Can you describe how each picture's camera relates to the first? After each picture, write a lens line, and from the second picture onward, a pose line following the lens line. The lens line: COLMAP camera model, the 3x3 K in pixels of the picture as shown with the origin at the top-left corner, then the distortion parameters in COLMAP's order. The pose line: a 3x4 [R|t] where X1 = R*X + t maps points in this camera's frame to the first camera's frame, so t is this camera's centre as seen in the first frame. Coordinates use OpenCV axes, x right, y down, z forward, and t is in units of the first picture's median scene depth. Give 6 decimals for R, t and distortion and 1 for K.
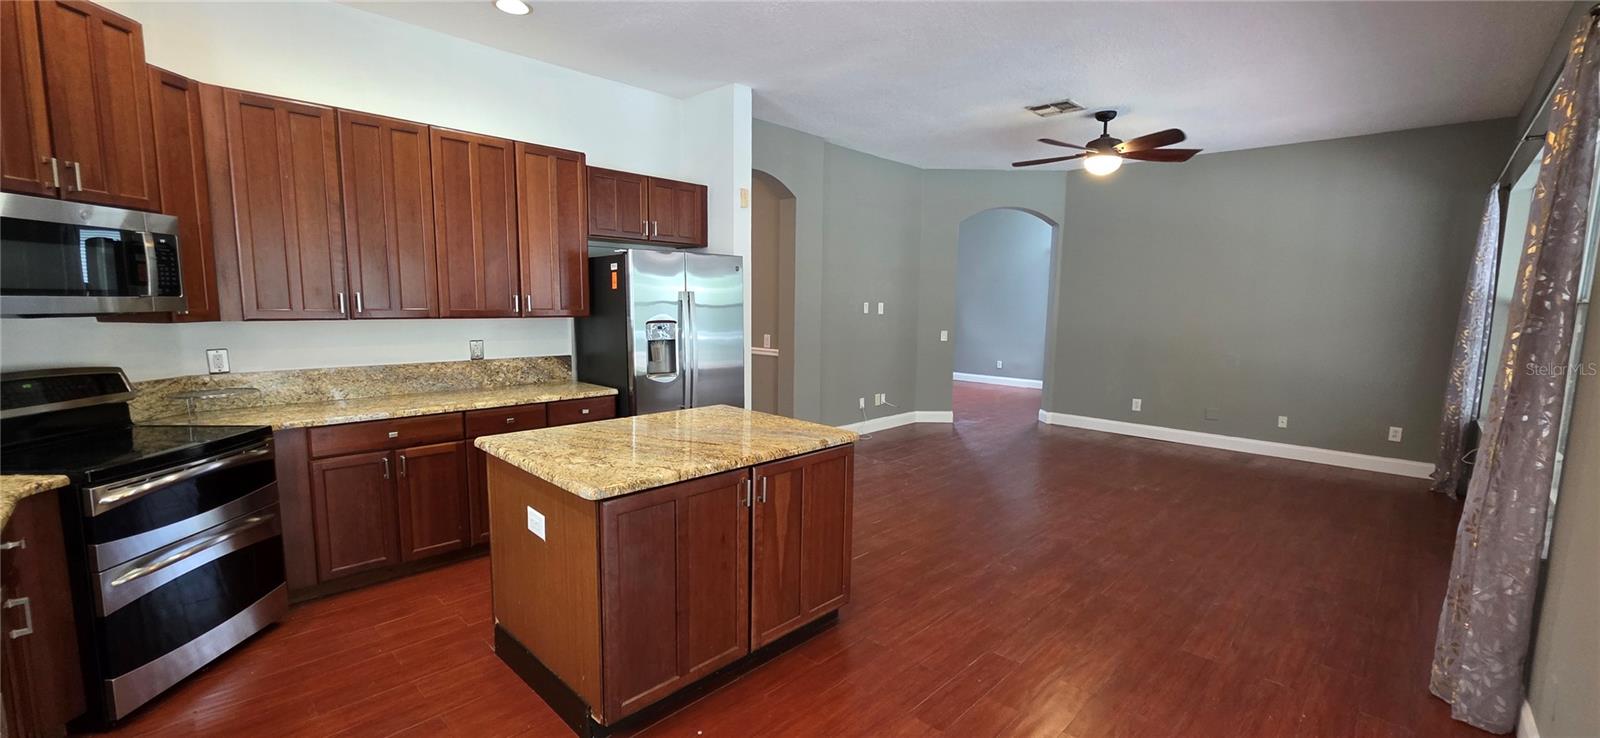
lens RADIAL K [[640.6, 0, 807.1], [0, 640.6, 376.7], [0, 0, 1]] dist [0.003090, -0.000748]
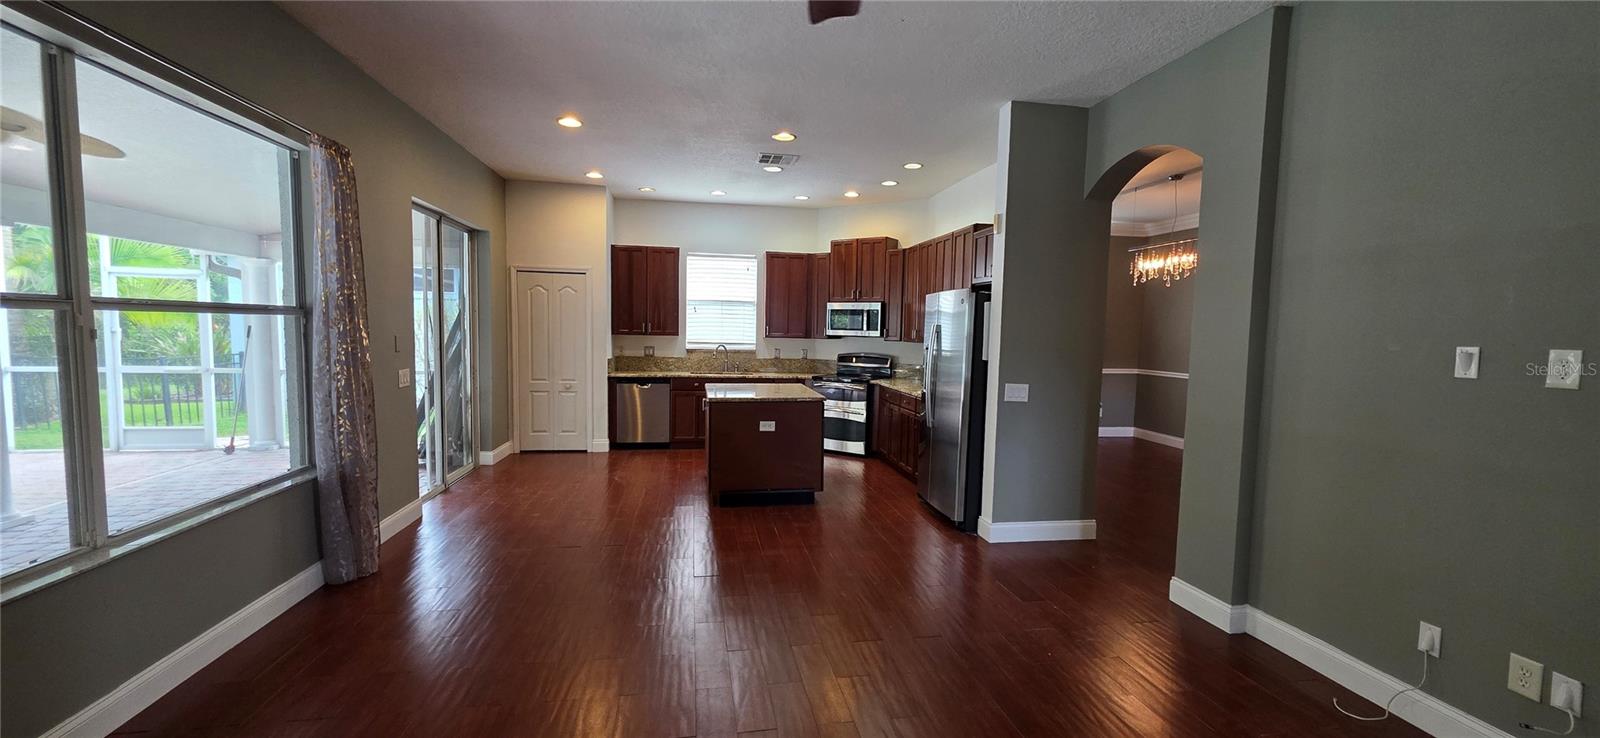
lens RADIAL K [[640.6, 0, 808.3], [0, 640.6, 375.7], [0, 0, 1]] dist [0.003090, -0.000748]
pose [[-0.586054, 0.033366, -0.809585, 0.985328], [-0.126737, 0.983079, 0.132261, -0.178025], [0.800299, 0.180116, -0.571908, 1.610947]]
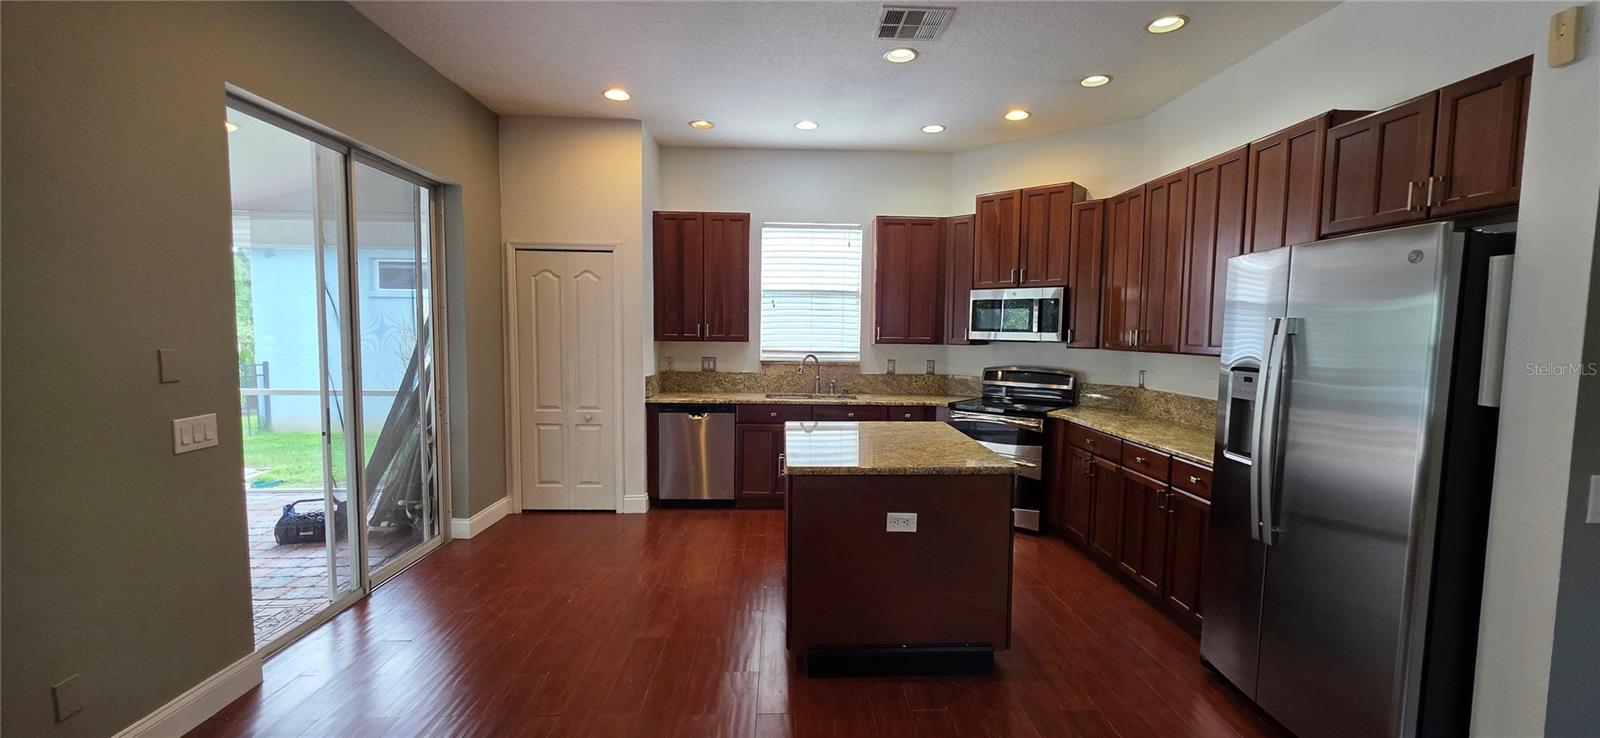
lens RADIAL K [[640.6, 0, 808.2], [0, 640.6, 377.0], [0, 0, 1]] dist [0.003090, -0.000748]
pose [[-0.690267, 0.031071, -0.722888, 0.515794], [-0.109593, 0.983061, 0.146901, -0.127432], [0.715207, 0.180624, -0.675169, 1.161127]]
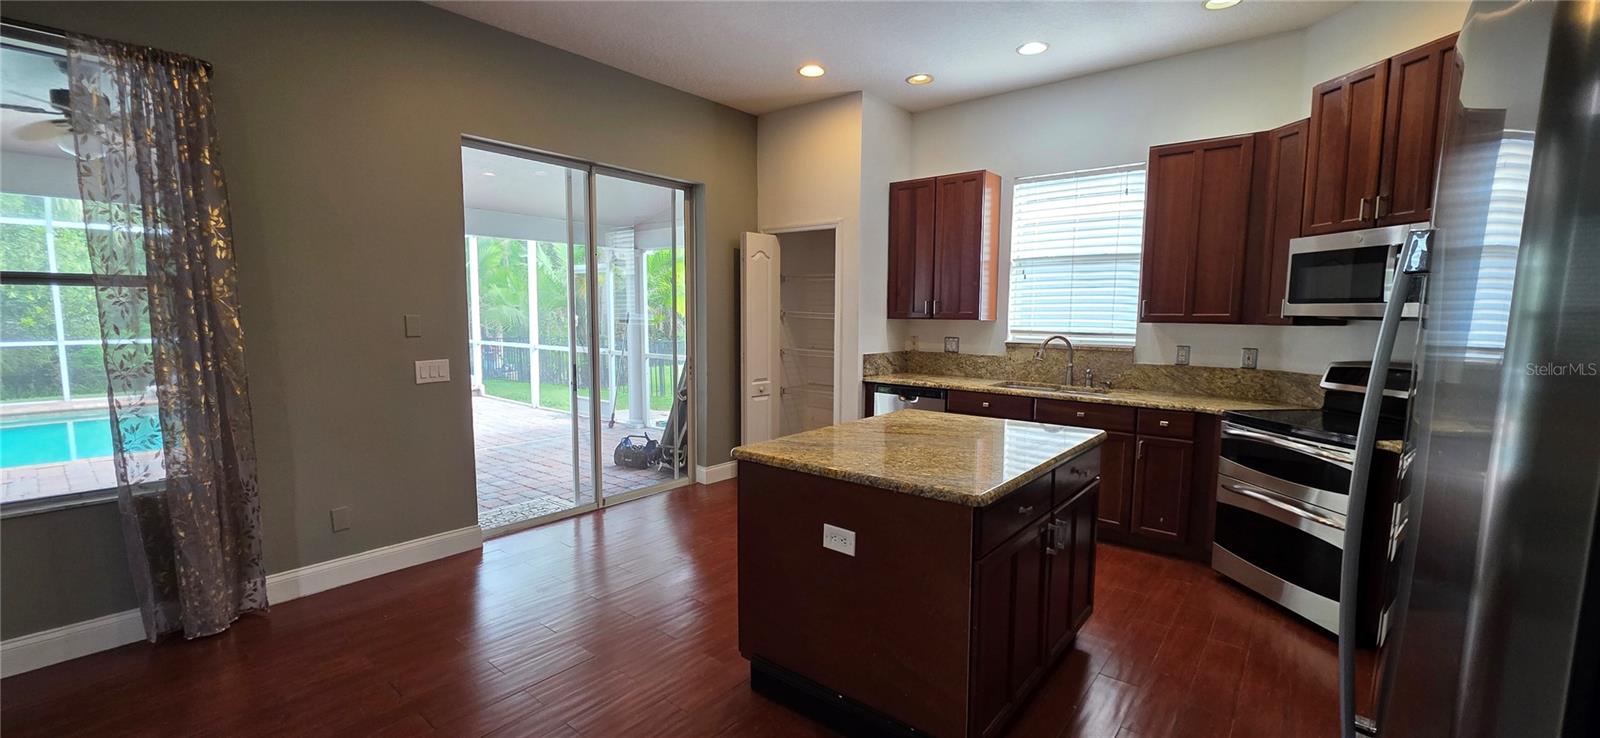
lens RADIAL K [[640.6, 0, 808.0], [0, 640.6, 377.4], [0, 0, 1]] dist [0.003090, -0.000748]
pose [[-0.996068, -0.012563, -0.087695, 0.039557], [-0.031735, 0.974801, 0.220806, -0.134617], [0.082712, 0.222721, -0.971367, 1.284220]]
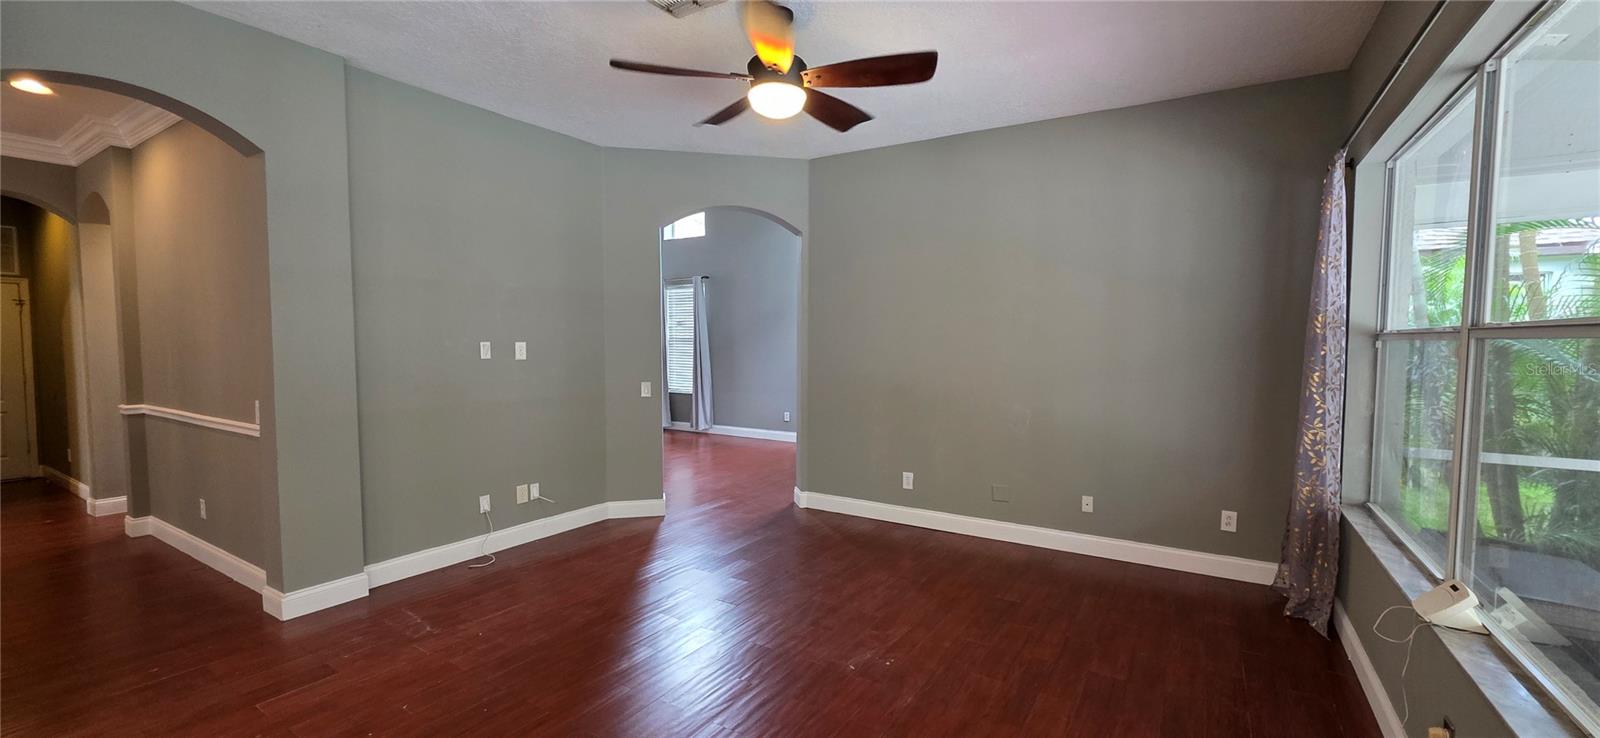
lens RADIAL K [[640.6, 0, 807.4], [0, 640.6, 376.7], [0, 0, 1]] dist [0.003090, -0.000748]
pose [[0.979186, -0.021959, 0.201773, 0.477649], [0.034777, 0.997580, -0.060201, -0.058544], [-0.199963, 0.065965, 0.977580, 0.577250]]
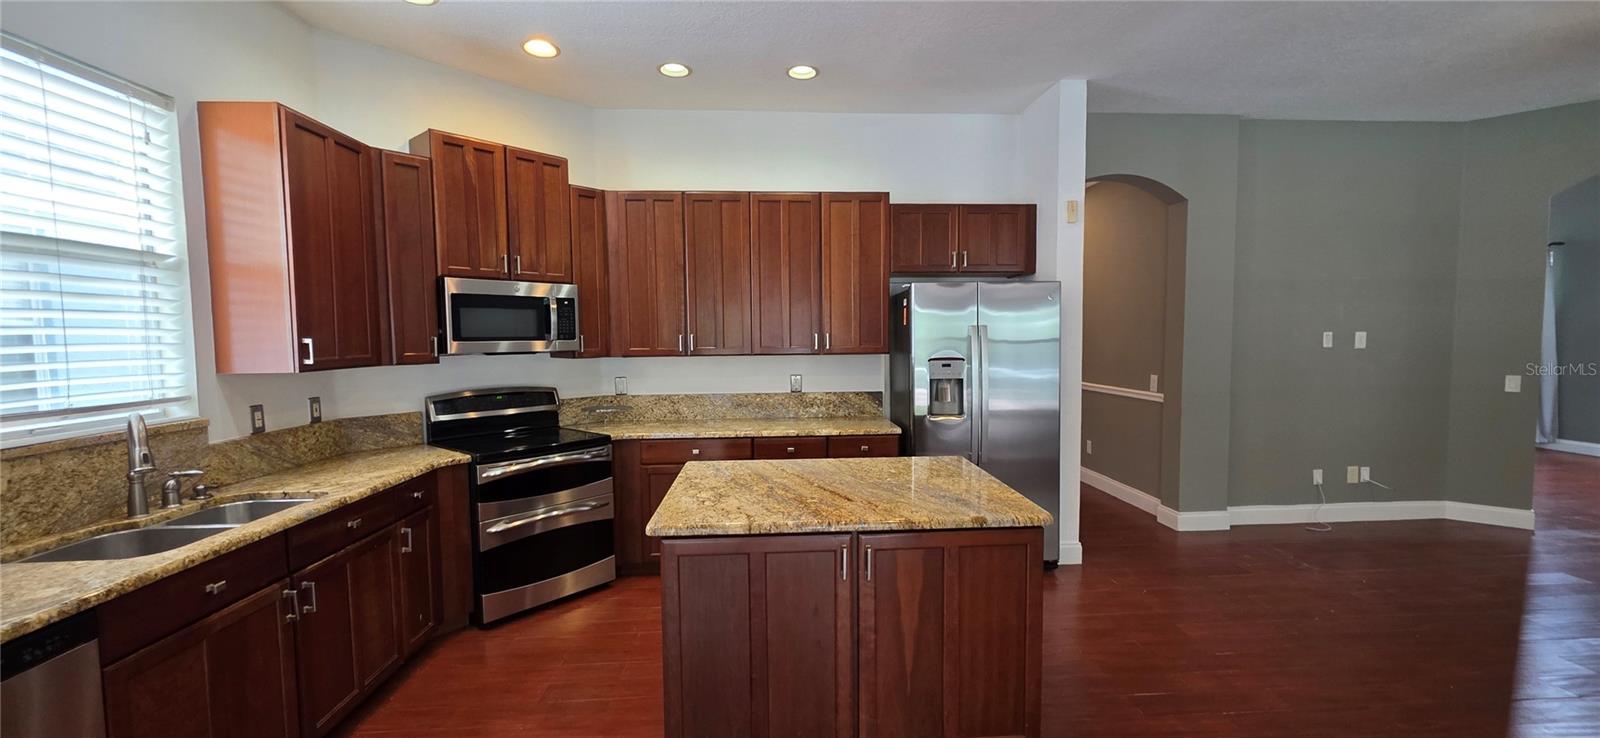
lens RADIAL K [[640.6, 0, 809.3], [0, 640.6, 376.4], [0, 0, 1]] dist [0.003090, -0.000748]
pose [[0.738393, 0.022504, -0.673995, 0.257605], [-0.060735, 0.997601, -0.033229, -0.019093], [0.671630, 0.065472, 0.737988, 0.200936]]
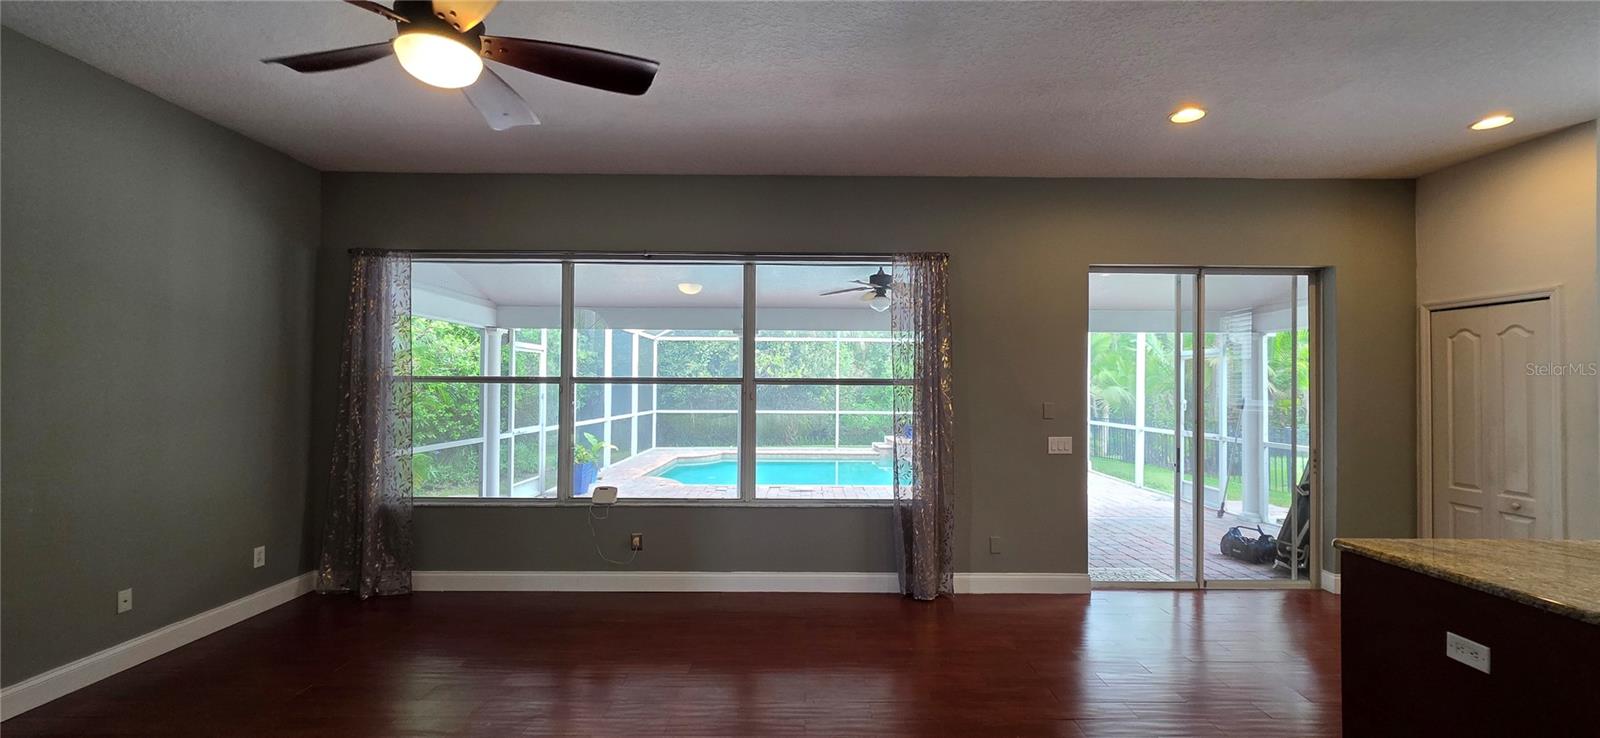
lens RADIAL K [[640.6, 0, 806.5], [0, 640.6, 377.3], [0, 0, 1]] dist [0.003090, -0.000748]
pose [[-0.699320, -0.009160, 0.714750, -0.029016], [0.069705, 0.994278, 0.080943, -0.179493], [-0.711402, 0.106426, -0.694680, 1.498297]]
